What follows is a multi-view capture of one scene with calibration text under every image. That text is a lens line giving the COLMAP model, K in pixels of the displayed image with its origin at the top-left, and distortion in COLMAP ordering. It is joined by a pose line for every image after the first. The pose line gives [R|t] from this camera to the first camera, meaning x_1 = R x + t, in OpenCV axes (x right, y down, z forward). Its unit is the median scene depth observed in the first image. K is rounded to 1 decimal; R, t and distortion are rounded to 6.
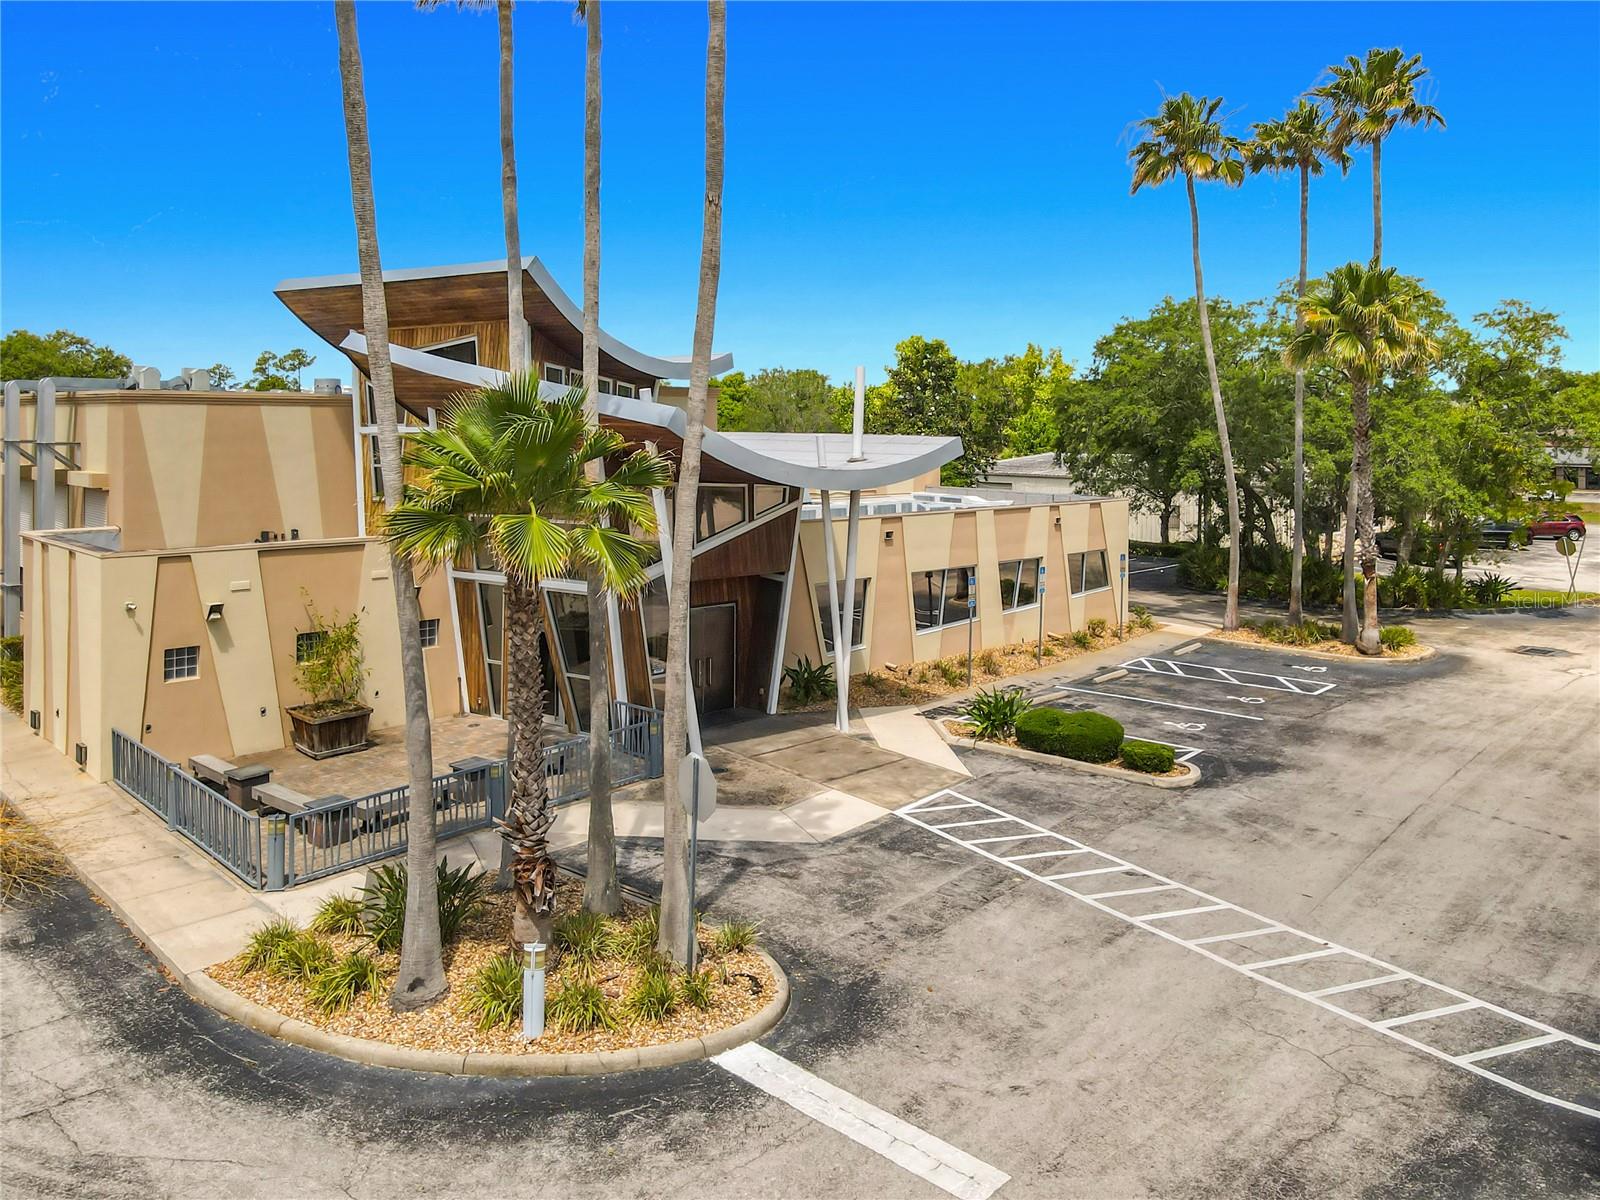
lens RADIAL K [[1222.8, 0, 815.1], [0, 1222.8, 501.0], [0, 0, 1]] dist [-0.002612, 0.000779]
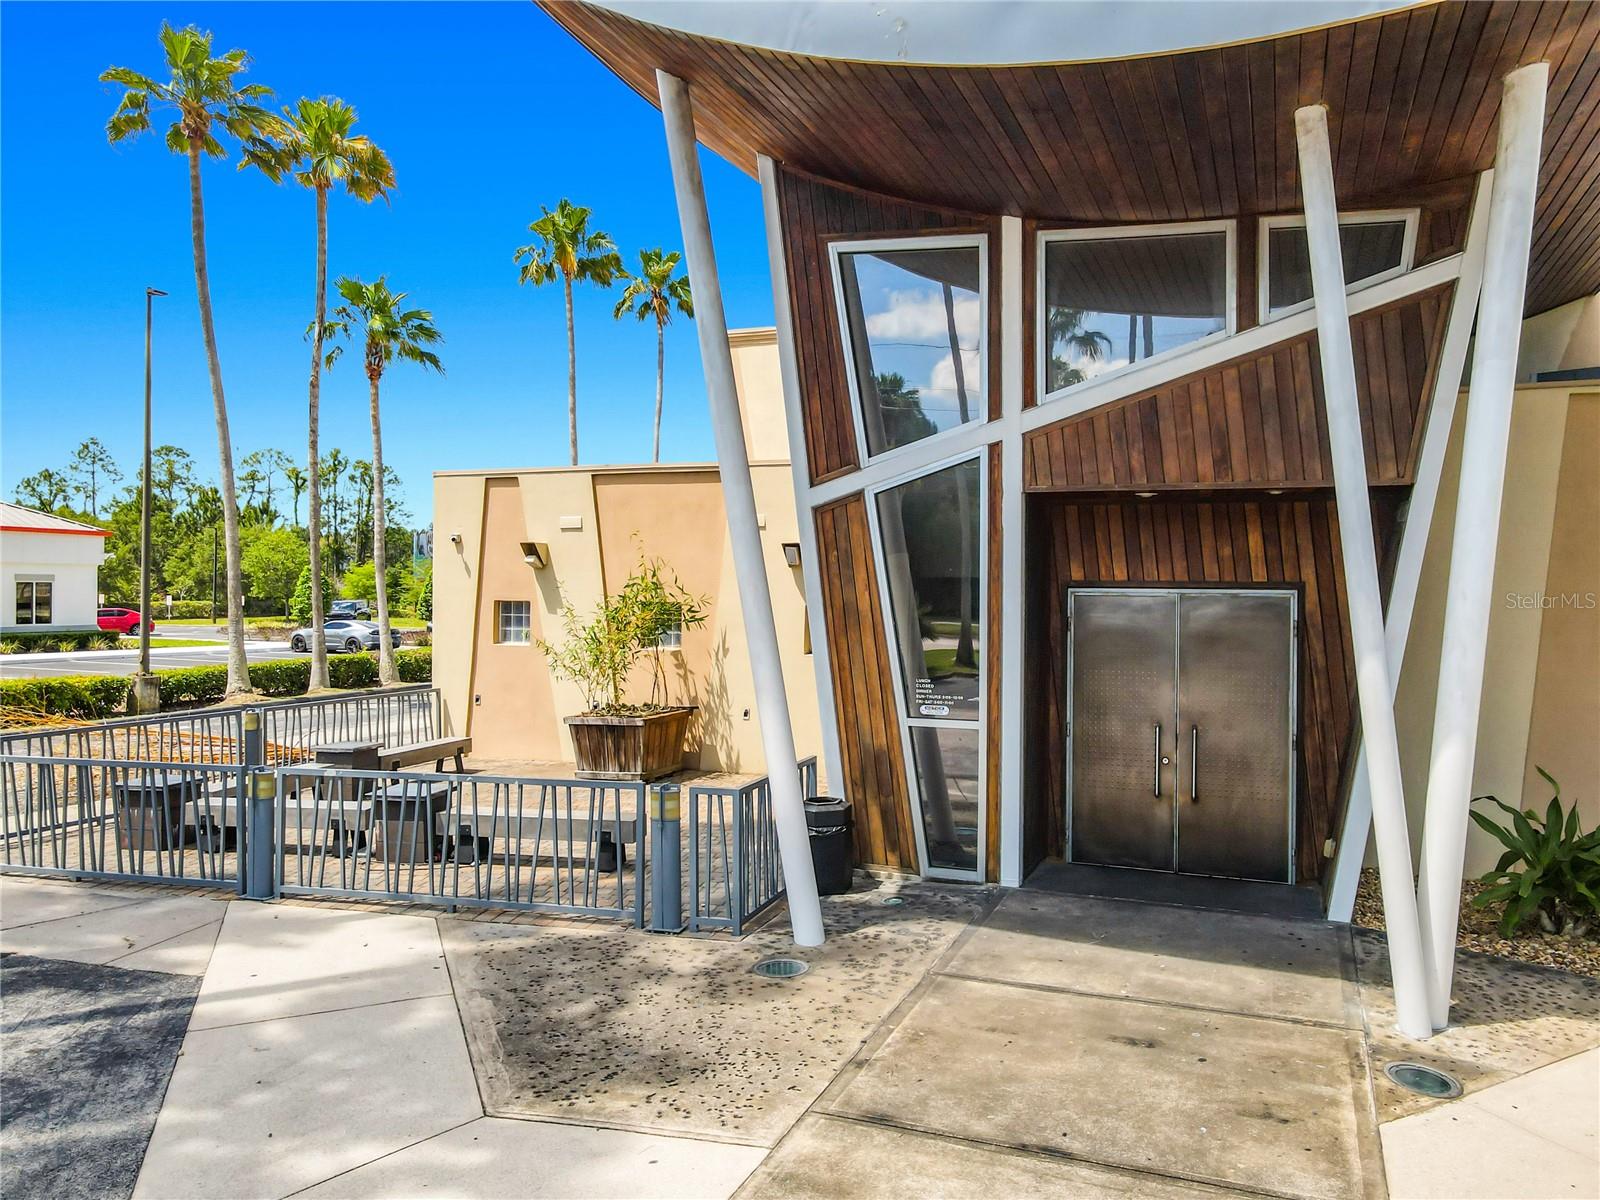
lens RADIAL K [[1193.5, 0, 808.7], [0, 1193.5, 600.5], [0, 0, 1]] dist [0.000232, 0.004871]
pose [[0.414661, 0.009414, -0.909927, 0.195298], [-0.064579, 0.997730, -0.019107, 0.102525], [0.907681, 0.066685, 0.414328, 0.723424]]
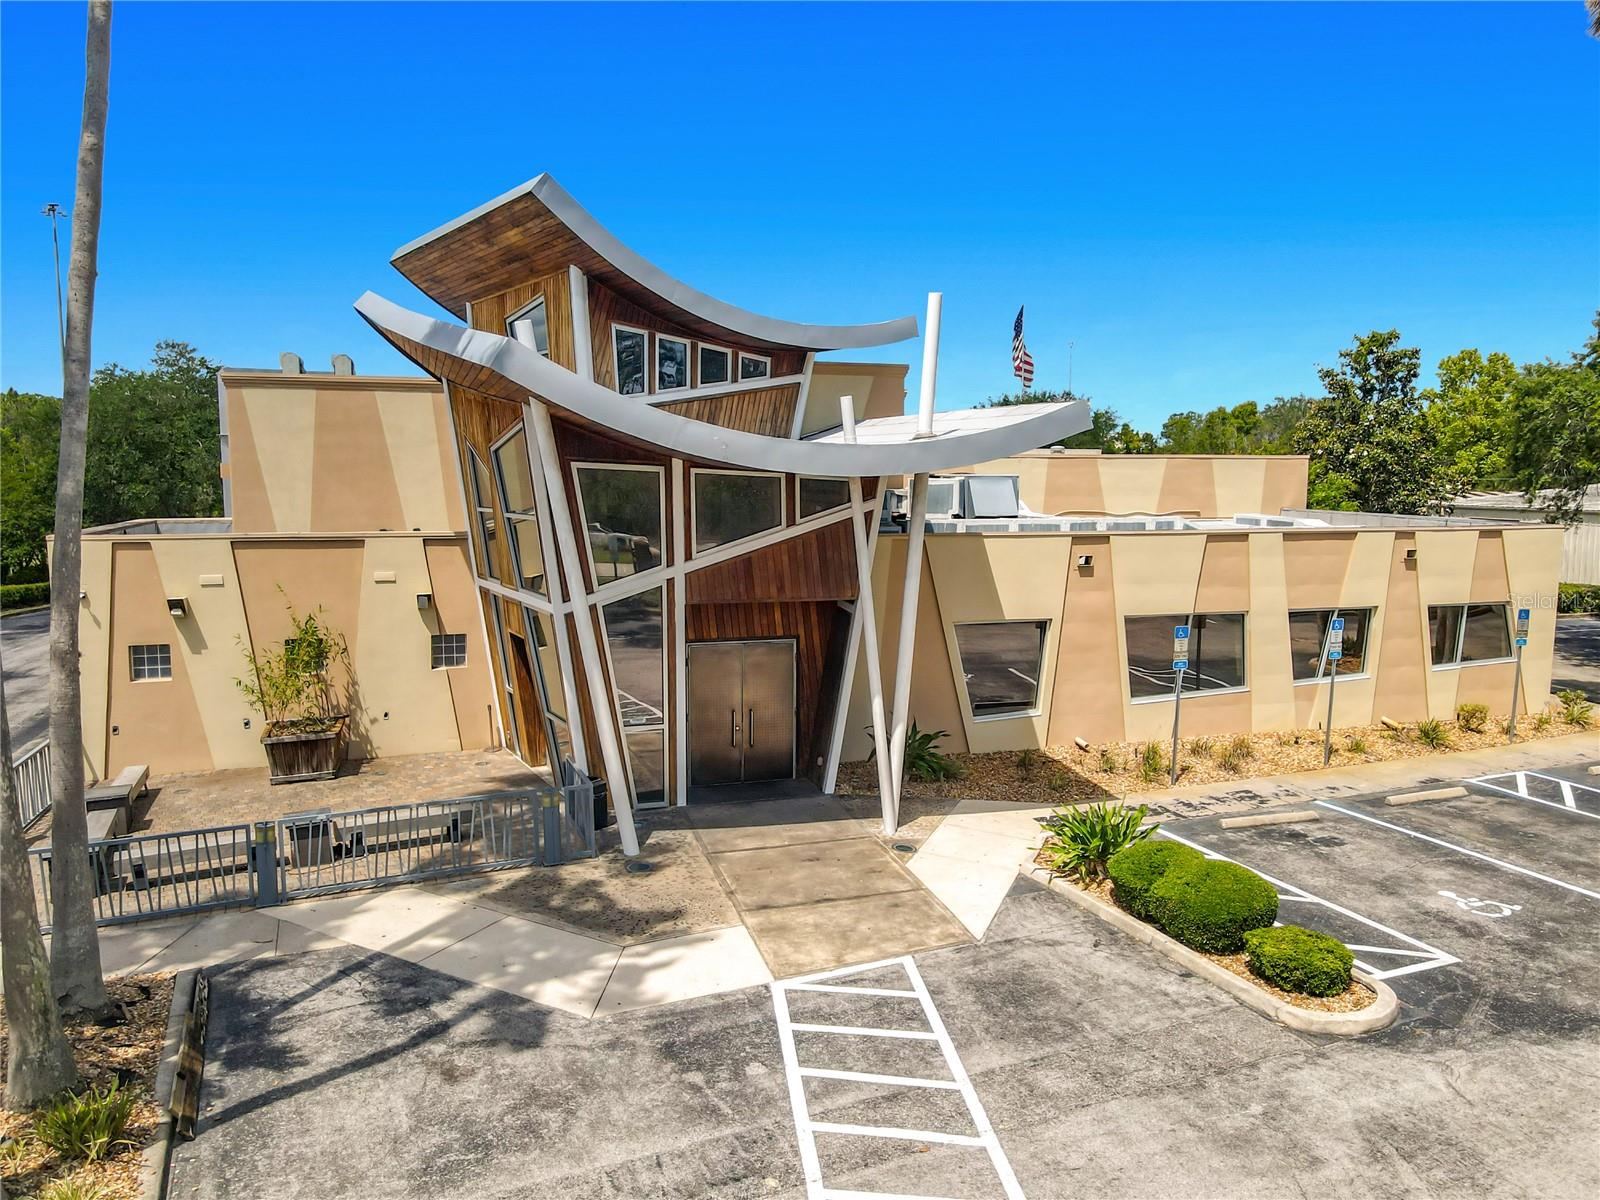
lens RADIAL K [[1170.0, 0, 816.9], [0, 1170.0, 606.2], [0, 0, 1]] dist [0.016714, 0.006546]
pose [[0.897493, 0.054374, -0.437665, 0.256455], [-0.029957, 0.997595, 0.062506, 0.018662], [0.440011, -0.042988, 0.896963, 0.368140]]
